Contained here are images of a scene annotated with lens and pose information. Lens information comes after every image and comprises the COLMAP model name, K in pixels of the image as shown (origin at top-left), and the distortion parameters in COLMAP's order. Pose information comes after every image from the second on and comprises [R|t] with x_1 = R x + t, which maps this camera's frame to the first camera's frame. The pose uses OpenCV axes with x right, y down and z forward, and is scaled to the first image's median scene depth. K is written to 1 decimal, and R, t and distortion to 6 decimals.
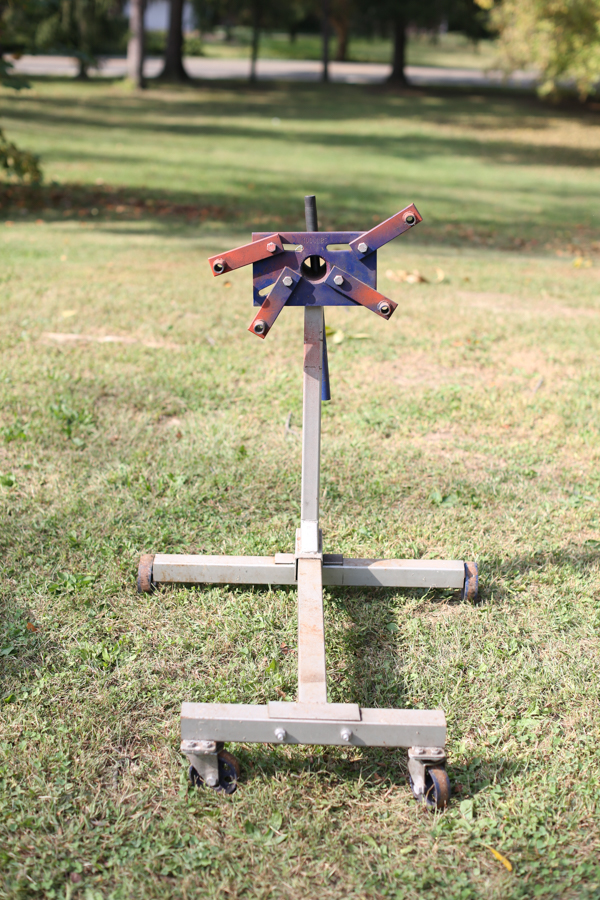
lens RADIAL K [[1386.7, 0, 300.0], [0, 1386.7, 450.0], [0, 0, 1]] dist [-0.200216, 0.043444]
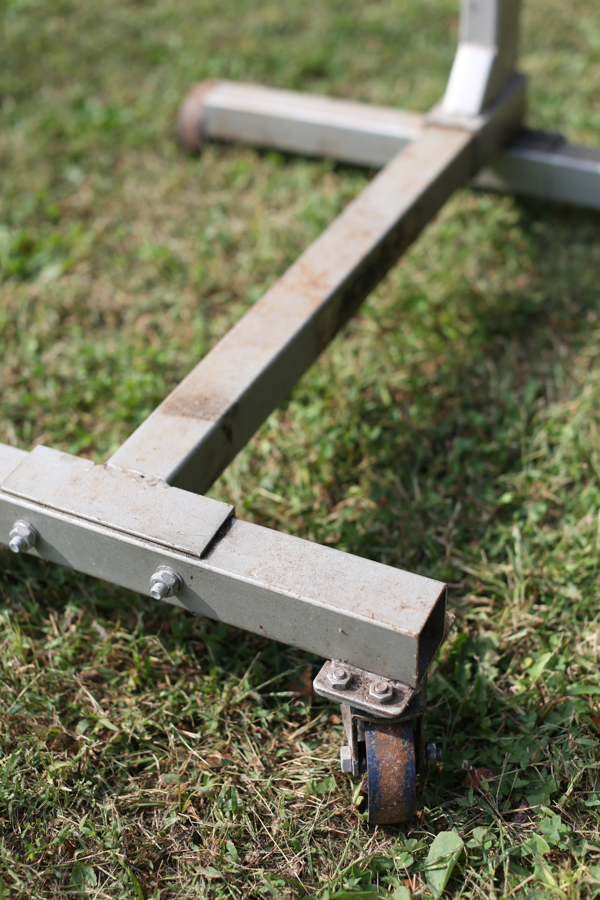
lens RADIAL K [[1386.7, 0, 300.0], [0, 1386.7, 450.0], [0, 0, 1]] dist [-0.200216, 0.043444]
pose [[0.896760, 0.227595, -0.379503, 0.161446], [-0.103344, 0.941597, 0.320492, 0.038828], [0.430281, -0.248185, 0.867907, 0.558651]]
